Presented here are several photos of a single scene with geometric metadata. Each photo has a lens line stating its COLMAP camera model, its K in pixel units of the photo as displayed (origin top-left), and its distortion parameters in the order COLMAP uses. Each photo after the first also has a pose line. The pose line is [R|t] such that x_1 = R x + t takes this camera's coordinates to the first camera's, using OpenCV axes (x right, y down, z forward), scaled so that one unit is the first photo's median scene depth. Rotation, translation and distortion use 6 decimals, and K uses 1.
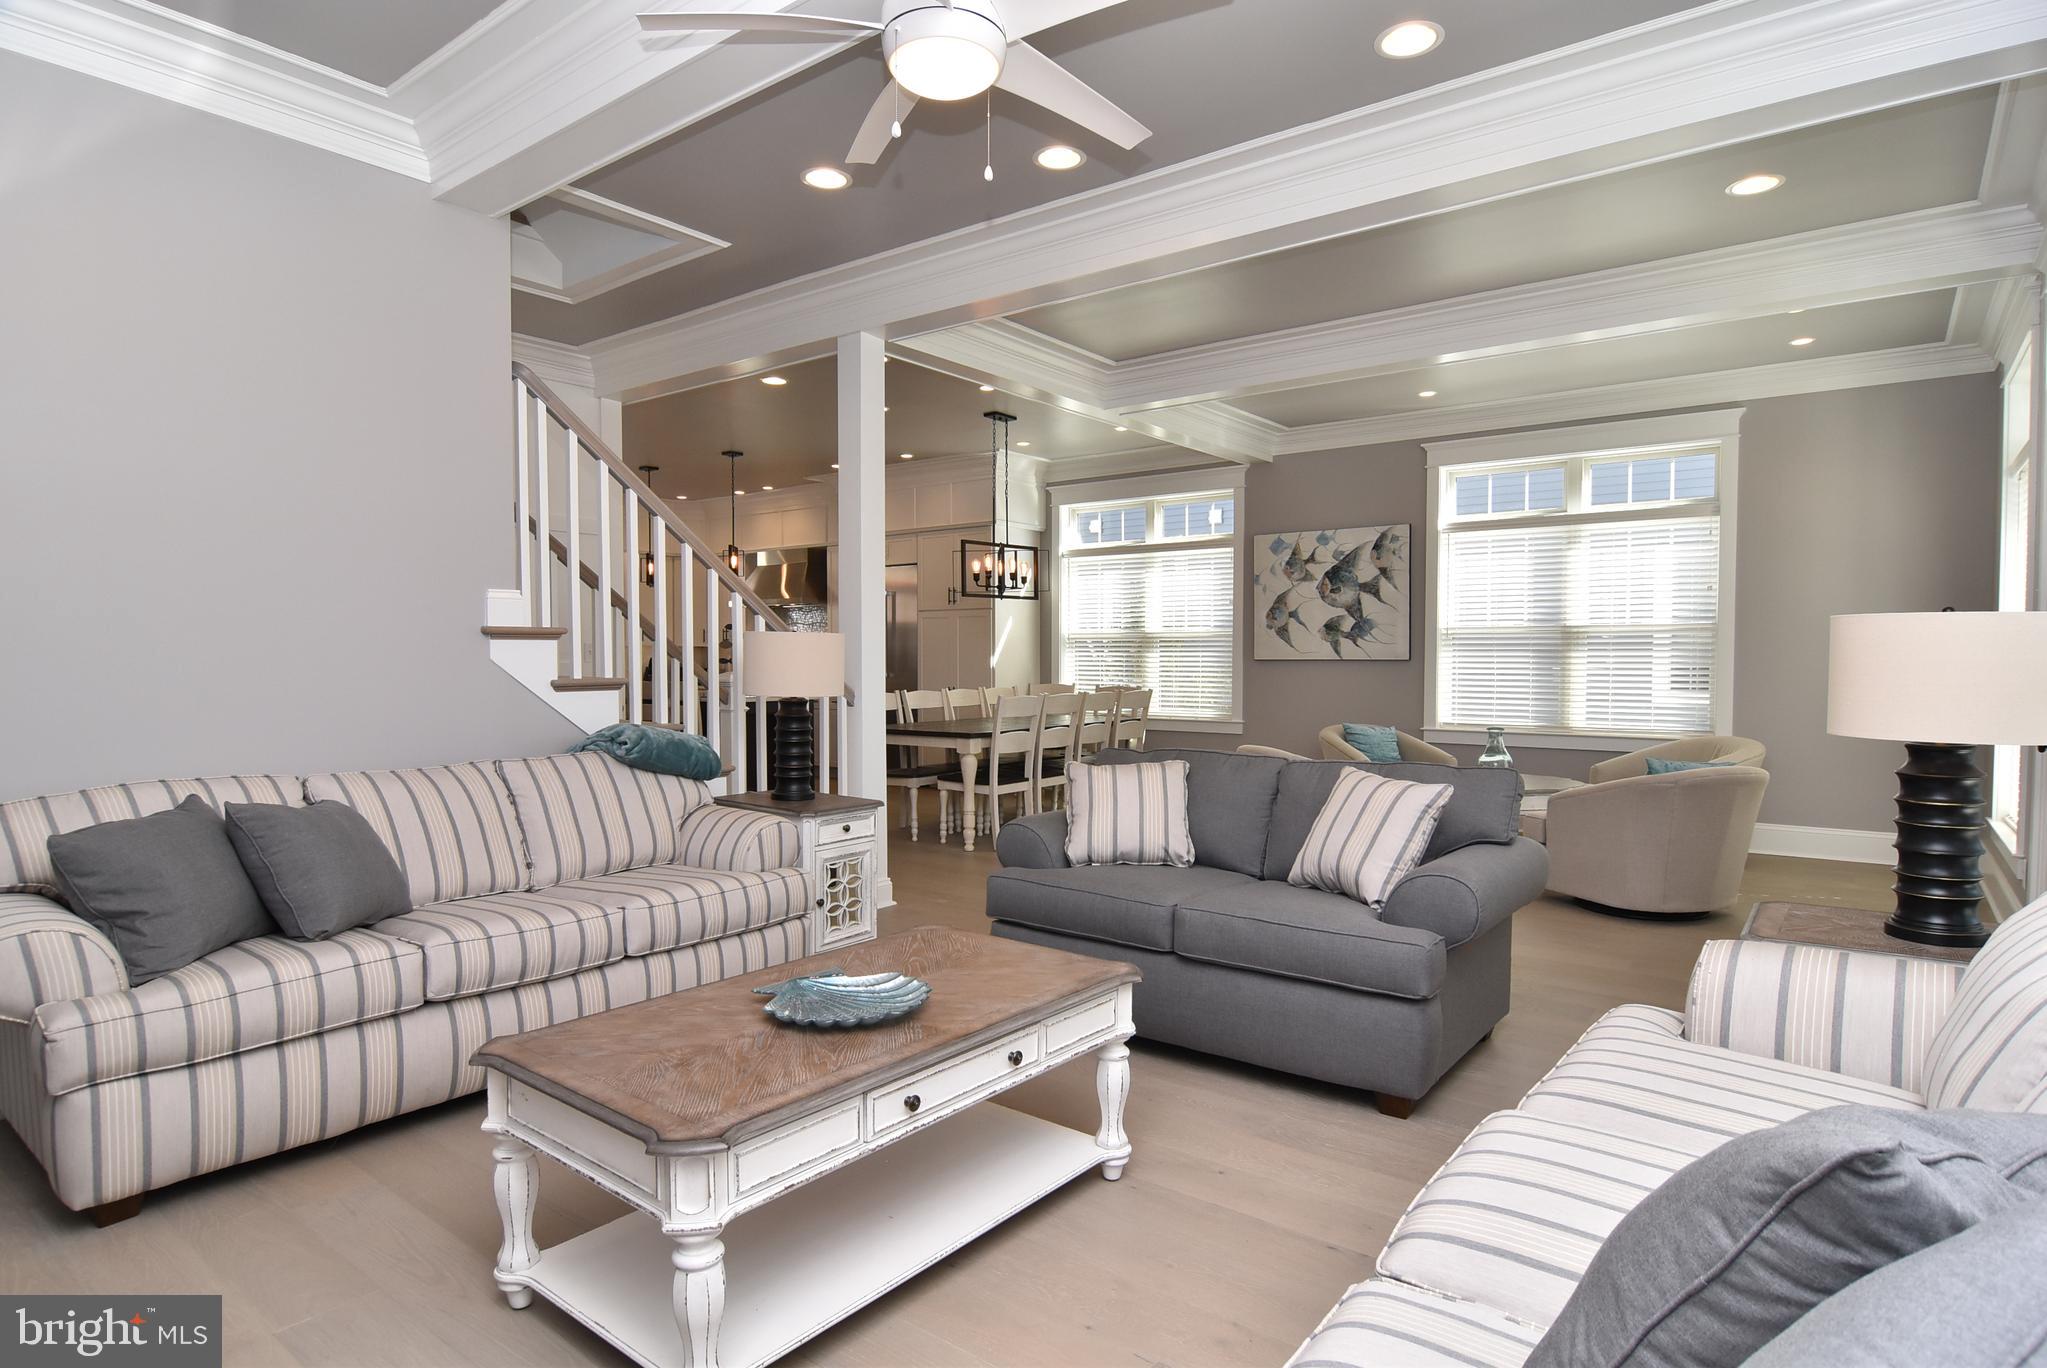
lens RADIAL K [[1102.3, 0, 1028.3], [0, 1102.3, 693.4], [0, 0, 1]] dist [-0.007563, -0.009604]
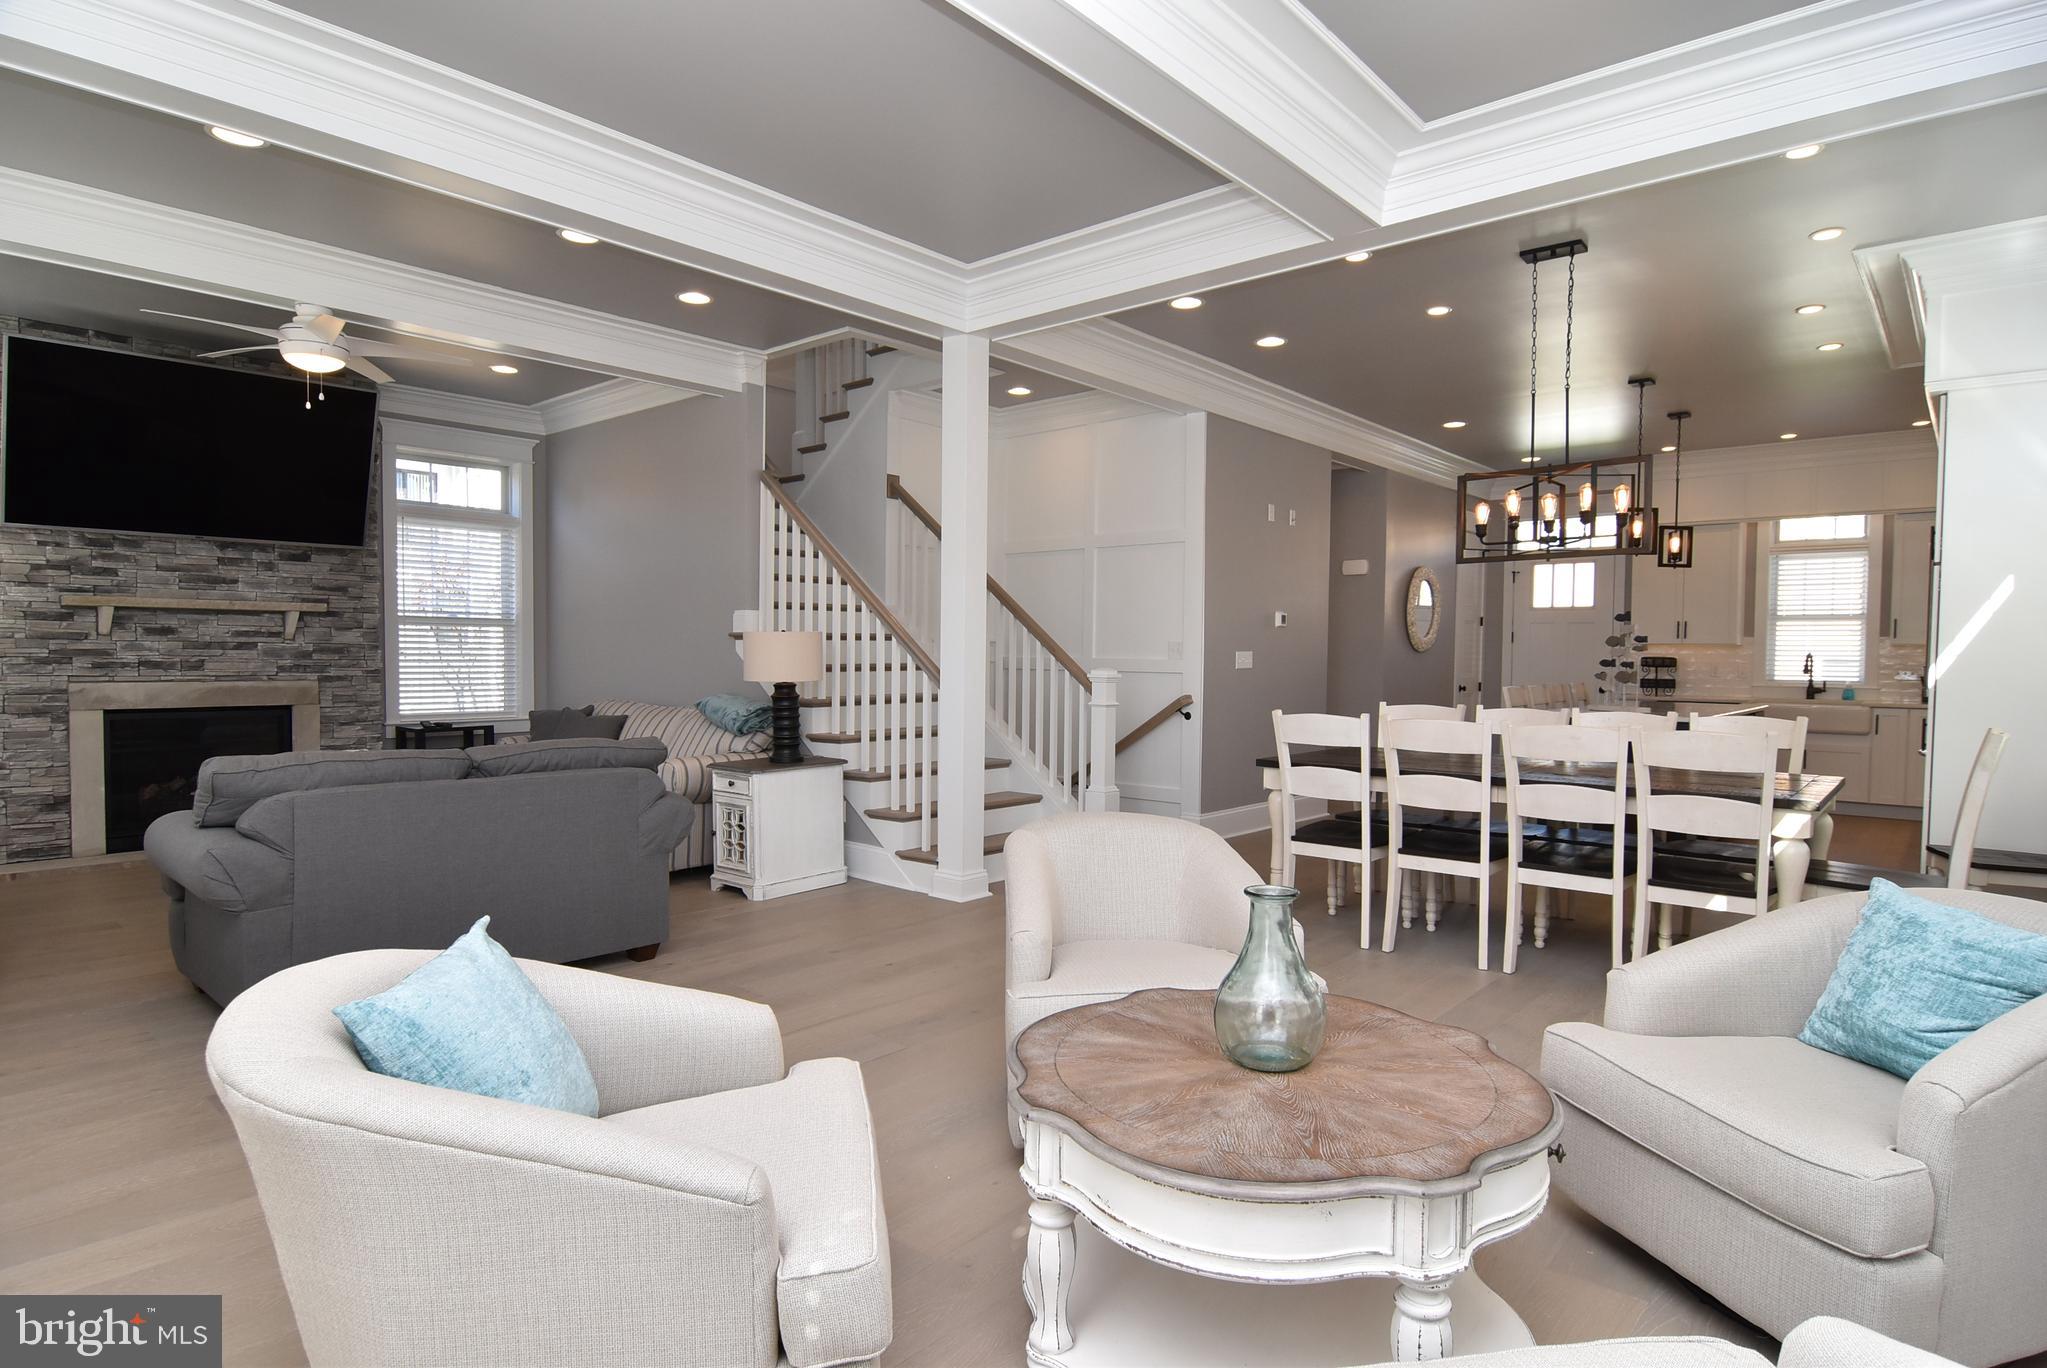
lens RADIAL K [[1102.3, 0, 1027.2], [0, 1102.3, 698.9], [0, 0, 1]] dist [-0.007563, -0.009604]
pose [[-0.065930, 0.041358, -0.996967, 0.571888], [-0.041332, 0.998170, 0.044141, -0.024635], [0.996968, 0.044117, -0.064100, 0.744082]]
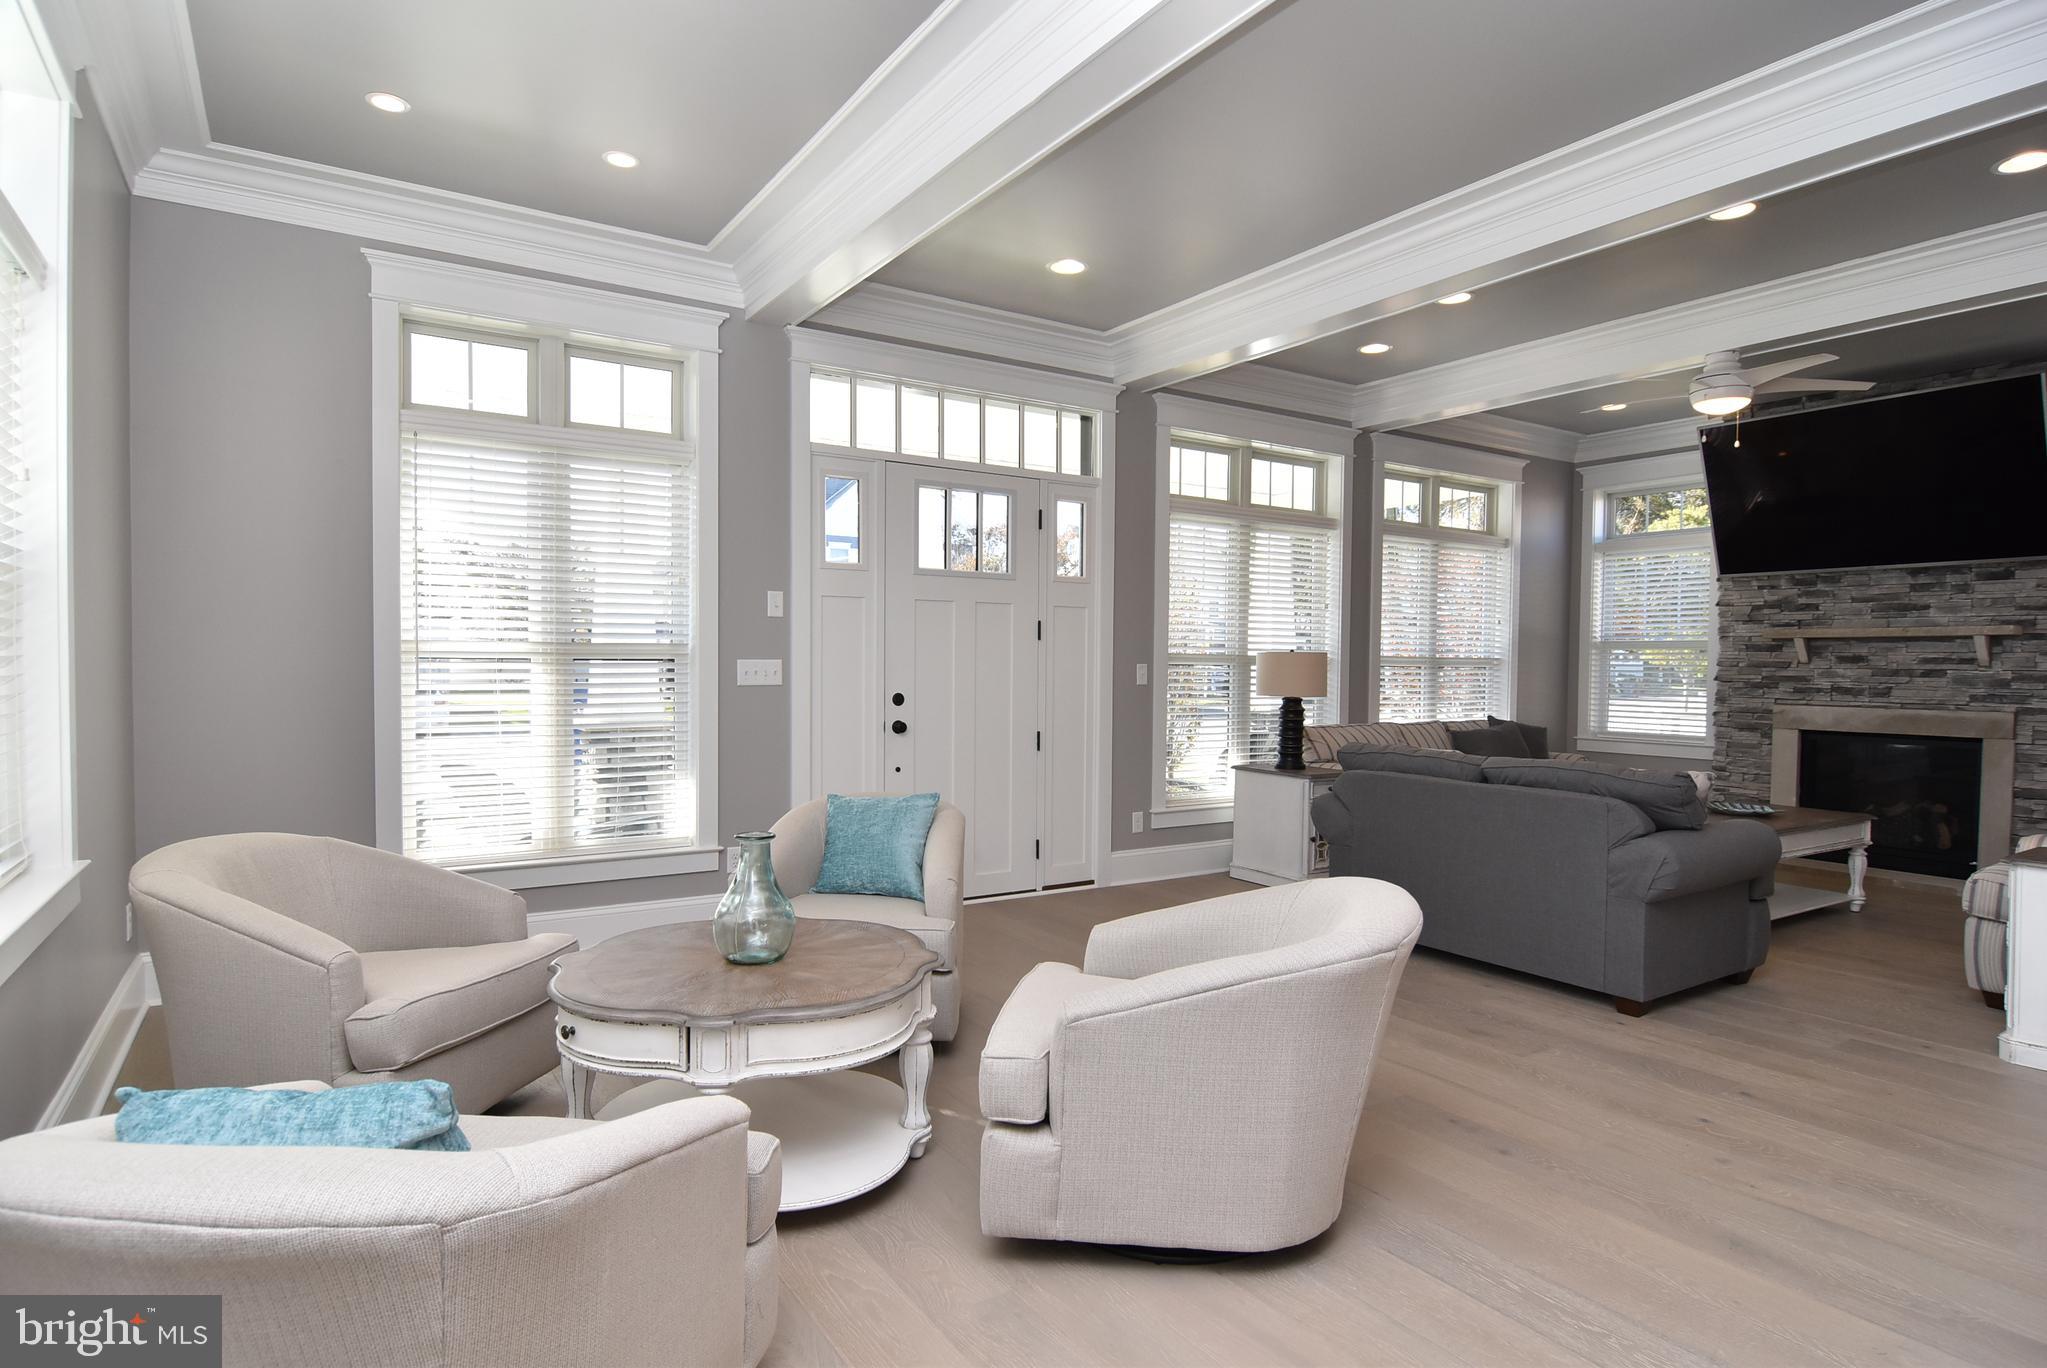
lens RADIAL K [[1102.3, 0, 1031.4], [0, 1102.3, 698.1], [0, 0, 1]] dist [-0.007563, -0.009604]
pose [[-0.943700, -0.018177, 0.330301, 0.147564], [0.002229, 0.998117, 0.061298, -0.035760], [-0.330794, 0.058584, -0.941883, 1.063049]]
